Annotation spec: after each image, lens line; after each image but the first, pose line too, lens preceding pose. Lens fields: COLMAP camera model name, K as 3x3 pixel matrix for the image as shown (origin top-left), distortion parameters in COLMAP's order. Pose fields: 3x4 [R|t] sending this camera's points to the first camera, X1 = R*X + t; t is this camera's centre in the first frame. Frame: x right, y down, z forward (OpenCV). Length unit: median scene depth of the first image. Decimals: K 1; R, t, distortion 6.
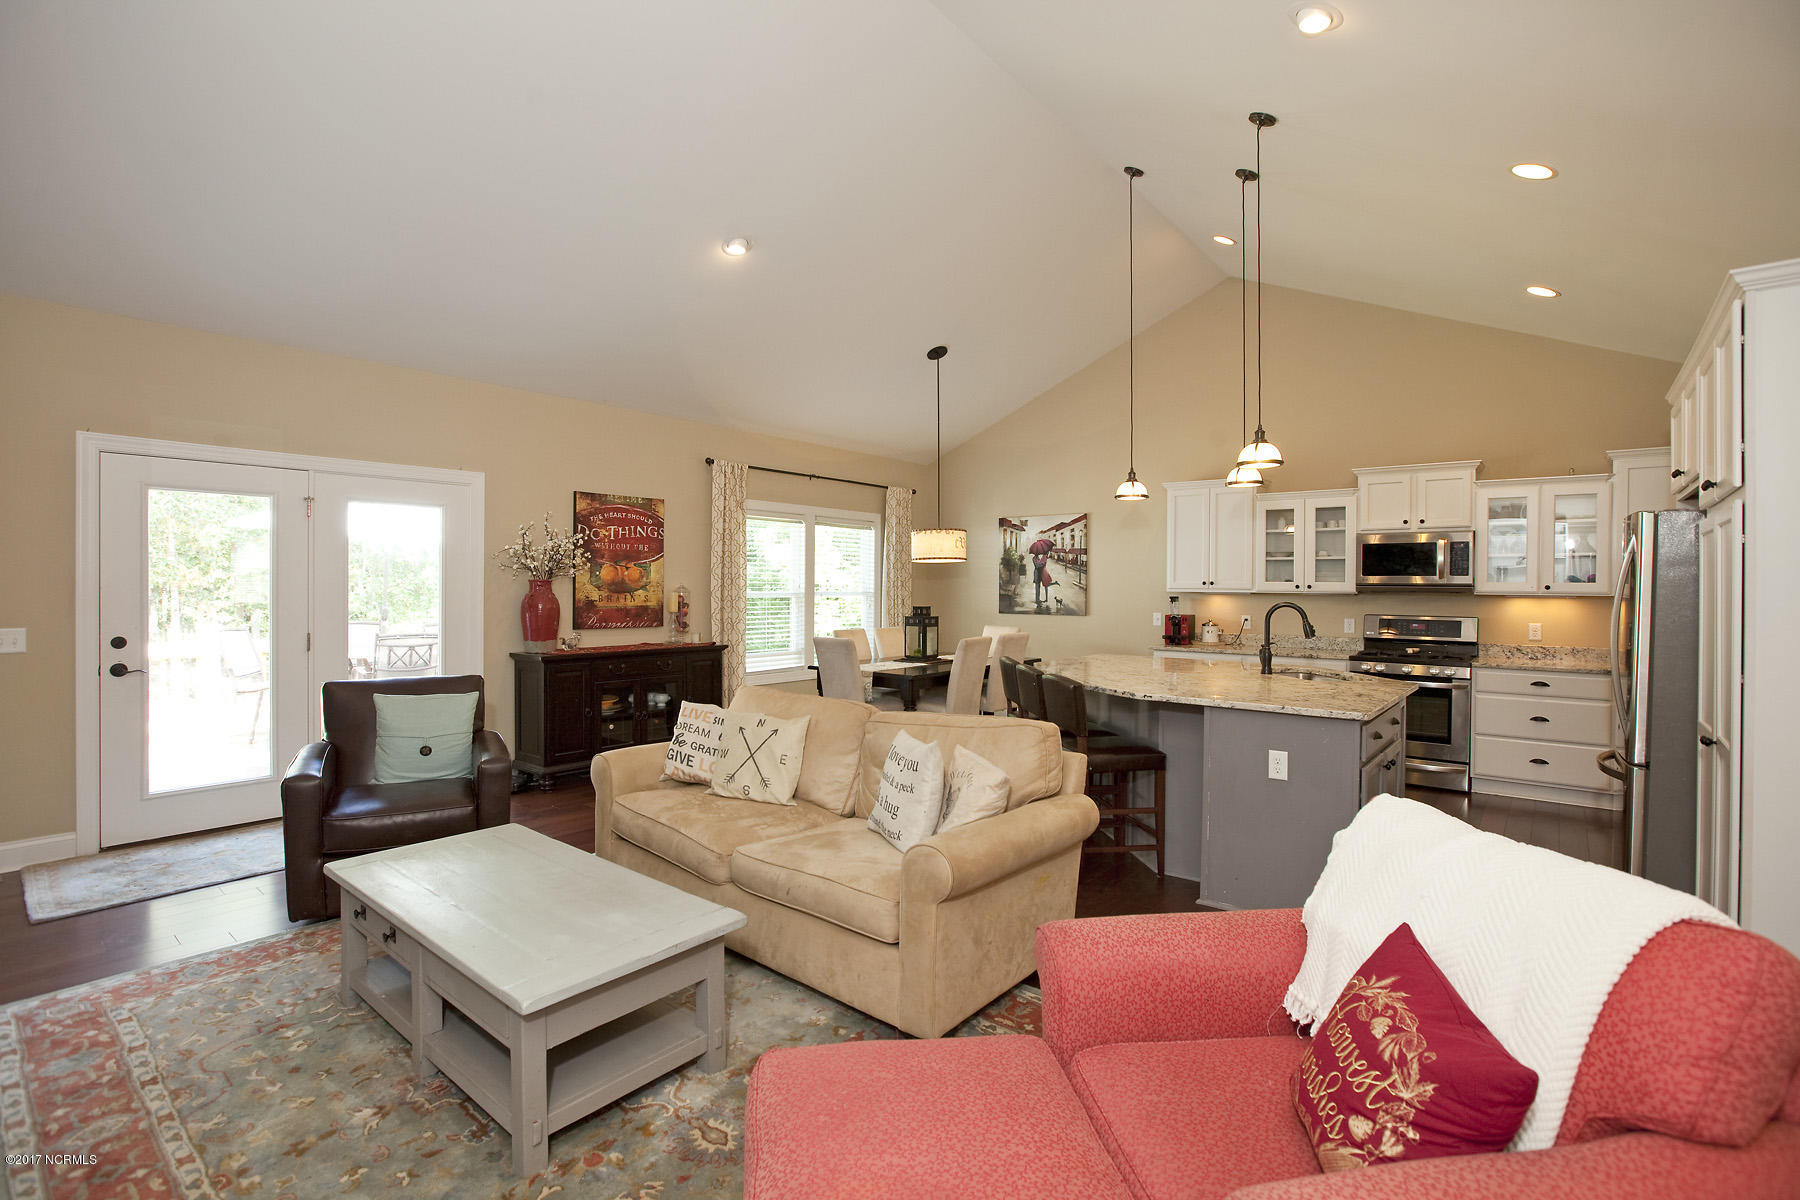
lens RADIAL K [[825.5, 0, 898.0], [0, 825.5, 589.8], [0, 0, 1]] dist [-0.034590, 0.009786]
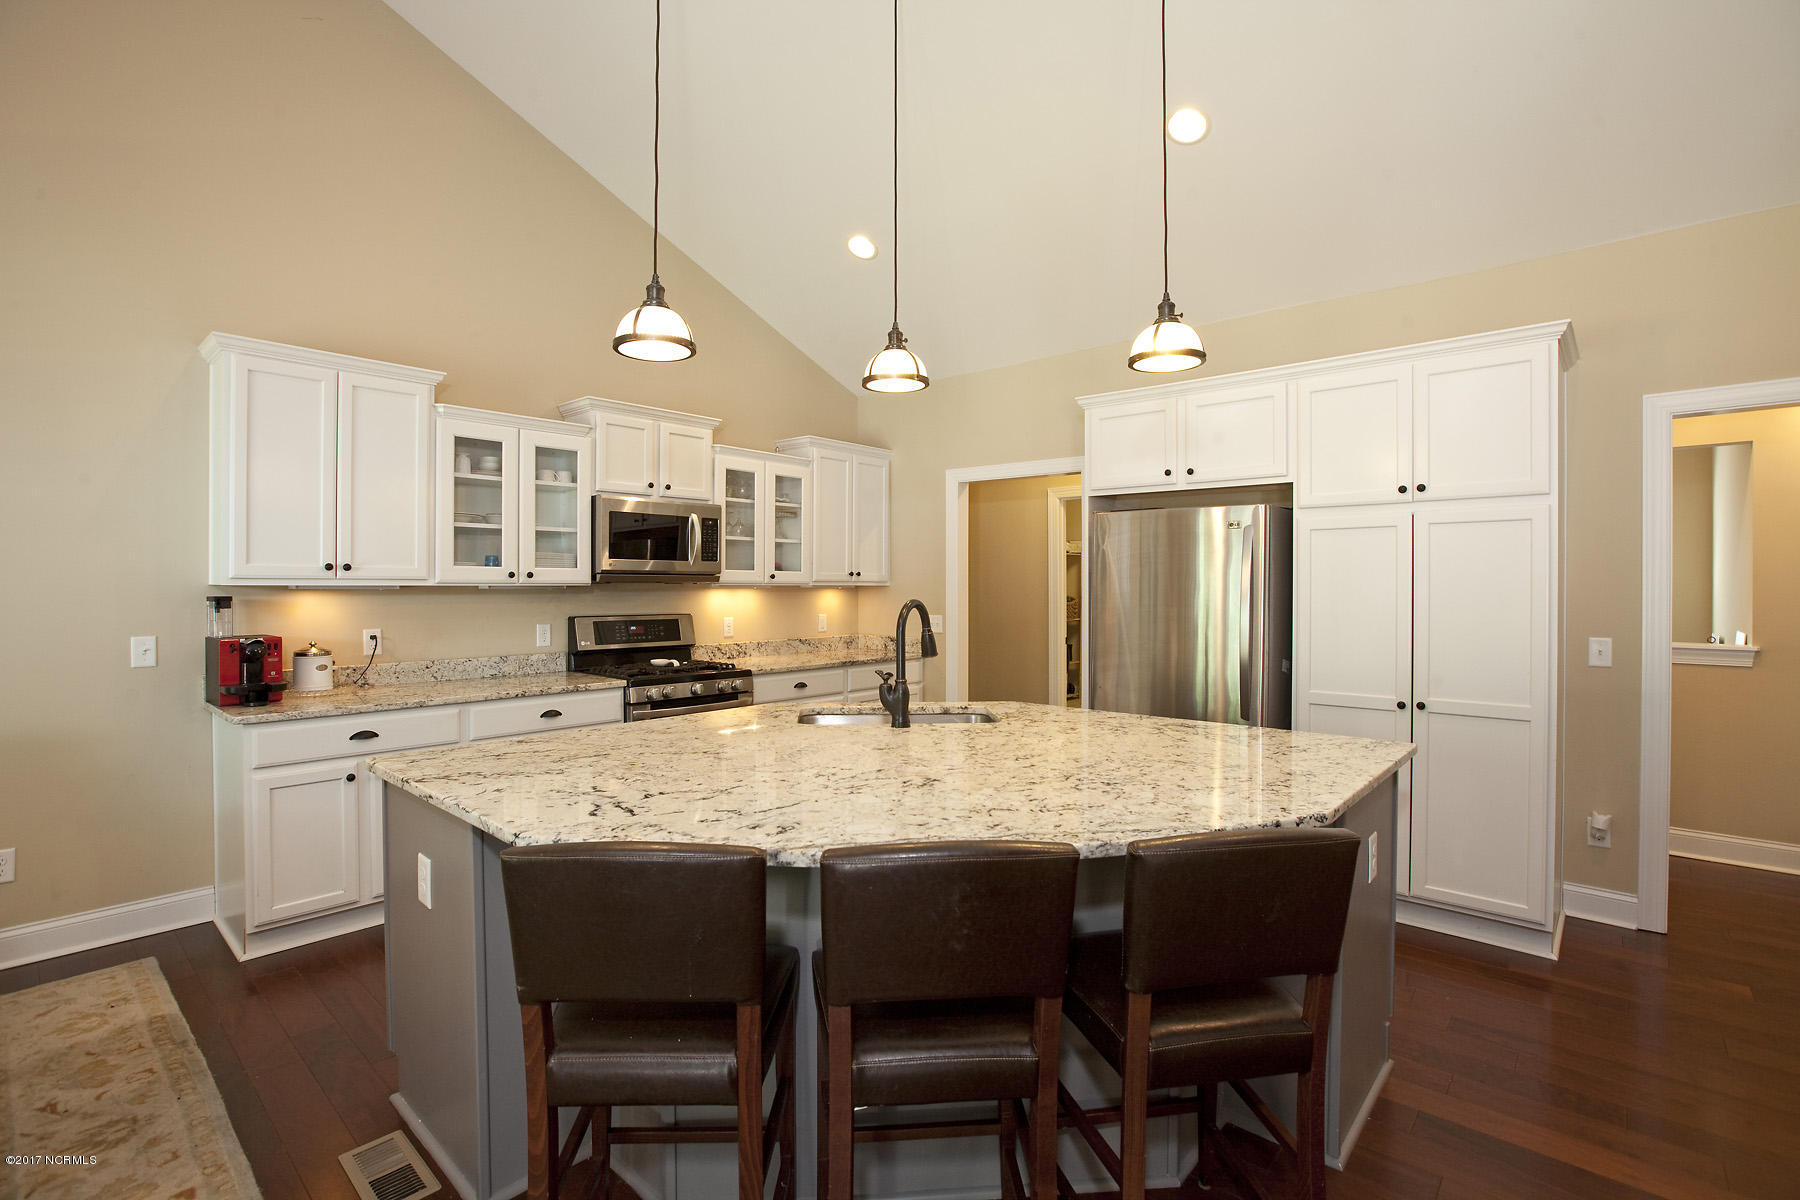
lens RADIAL K [[825.5, 0, 883.7], [0, 825.5, 596.0], [0, 0, 1]] dist [-0.034590, 0.009786]
pose [[0.055413, -0.020302, 0.998257, -0.087256], [0.004834, 0.999787, 0.020064, 0.000886], [-0.998452, 0.003714, 0.055499, 0.700952]]
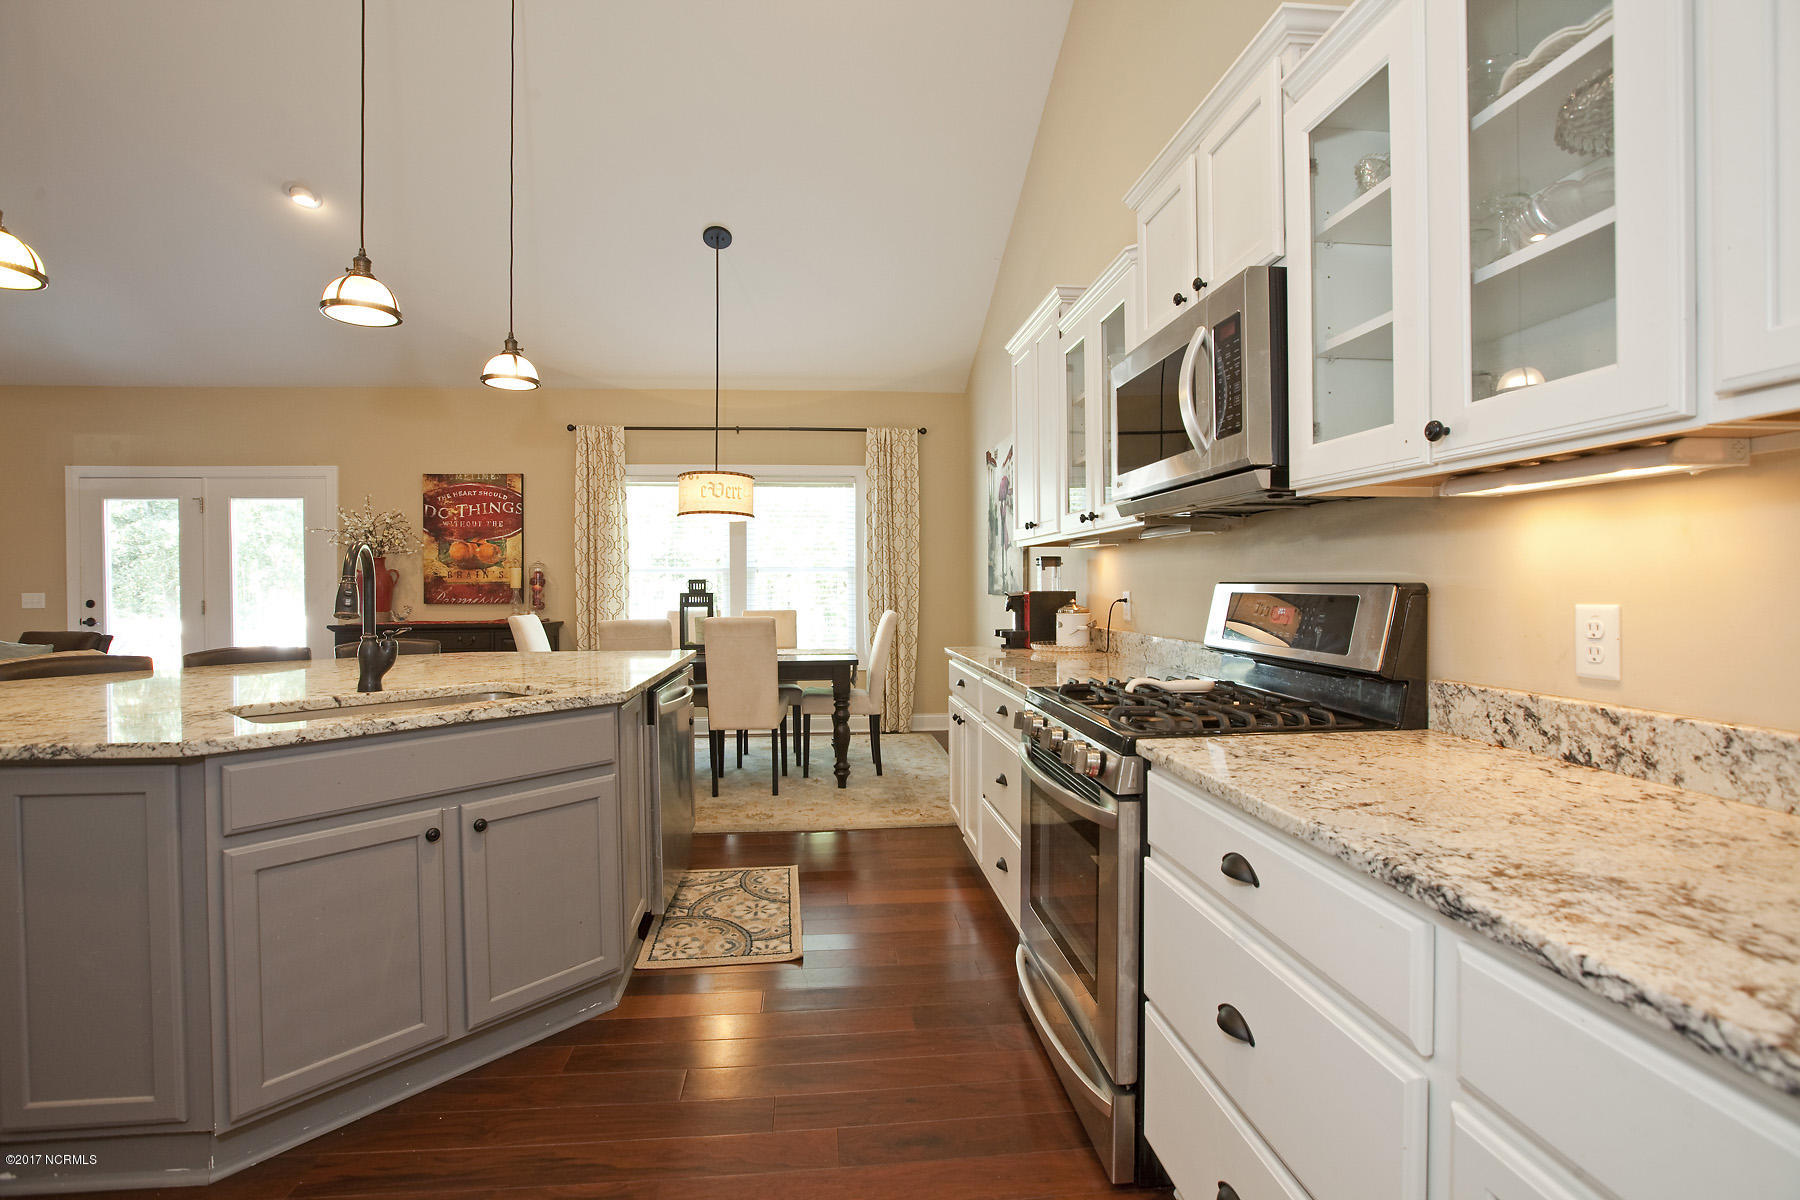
lens RADIAL K [[825.5, 0, 886.8], [0, 825.5, 596.3], [0, 0, 1]] dist [-0.034590, 0.009786]
pose [[0.701597, 0.000221, -0.712574, 0.722834], [0.008186, 0.999931, 0.008371, 0.031994], [0.712527, -0.011706, 0.701547, 0.630955]]
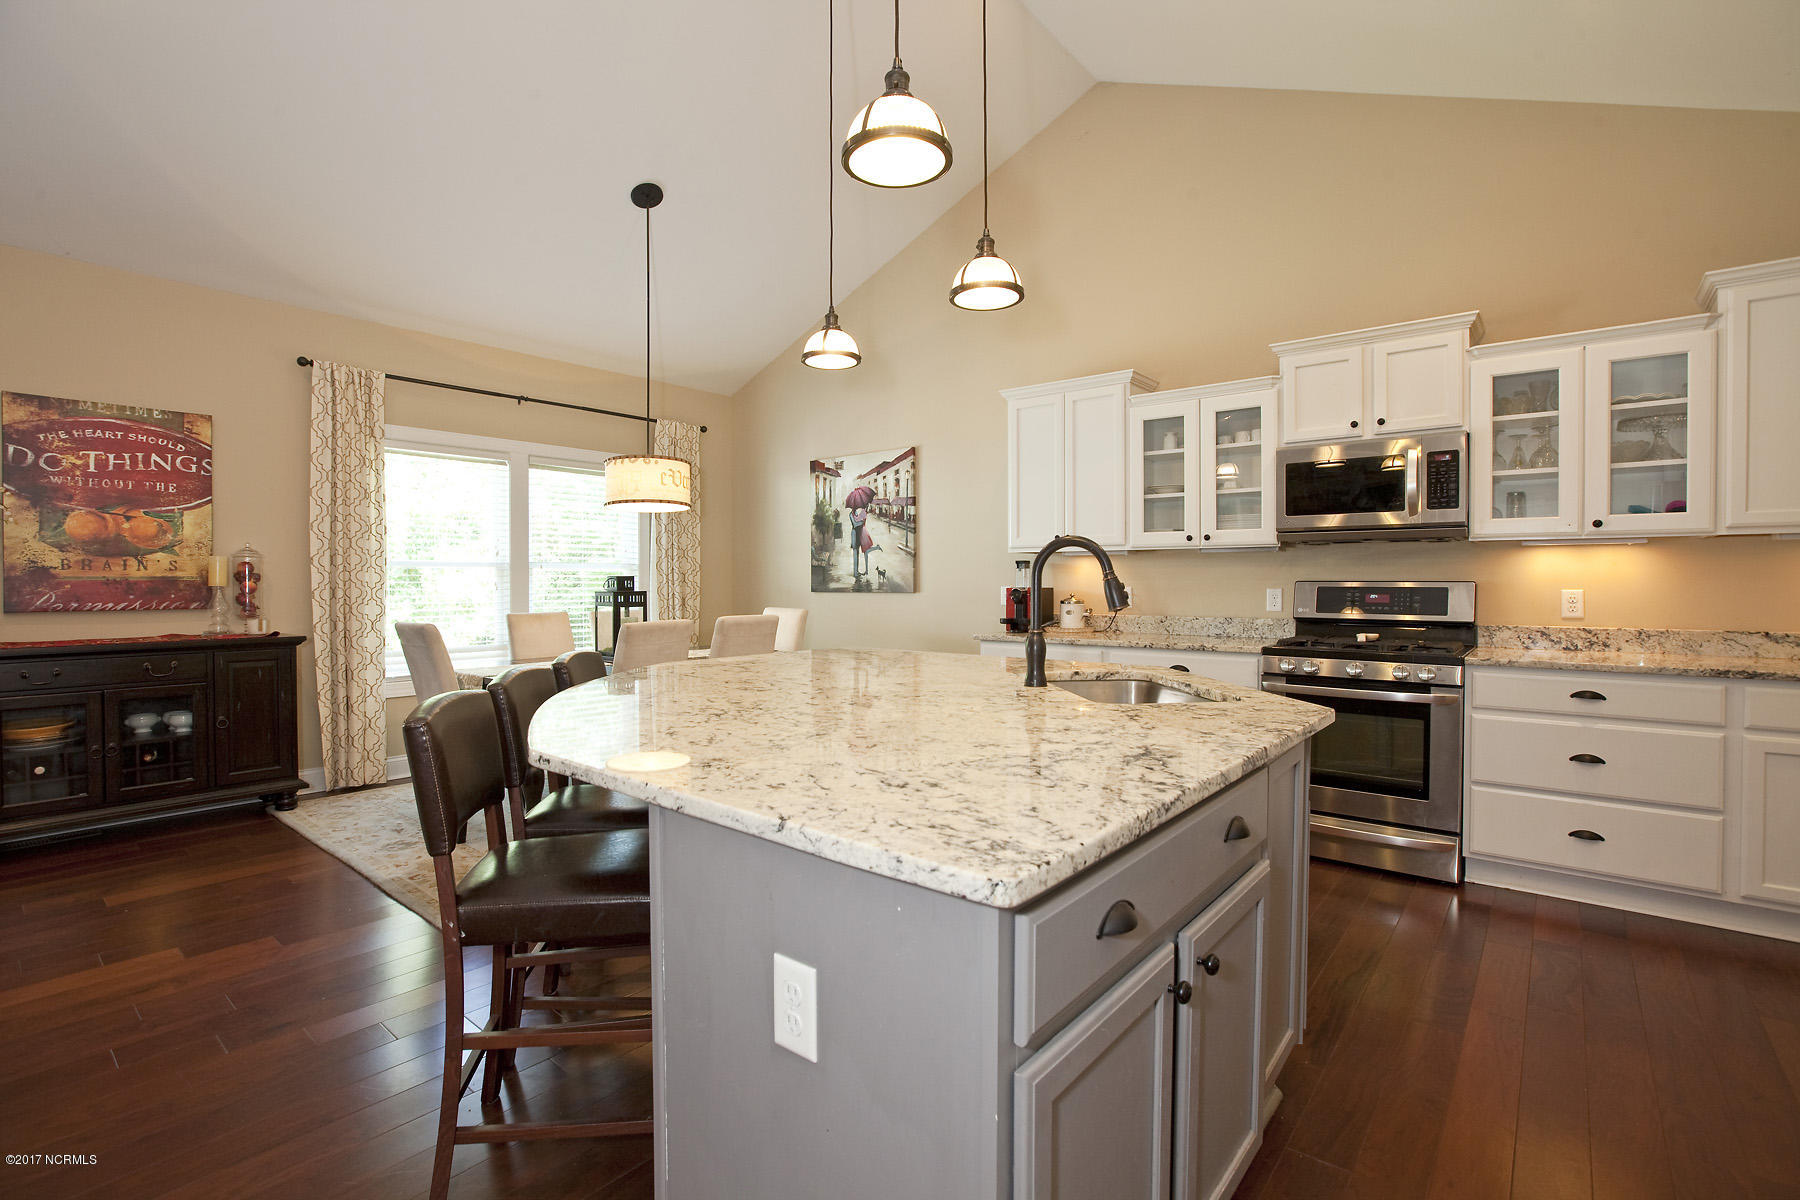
lens RADIAL K [[825.5, 0, 891.1], [0, 825.5, 591.1], [0, 0, 1]] dist [-0.034590, 0.009786]
pose [[0.999934, -0.008558, -0.007730, 0.262971], [0.008617, 0.999933, 0.007689, 0.030204], [0.007663, -0.007755, 0.999941, 0.364185]]
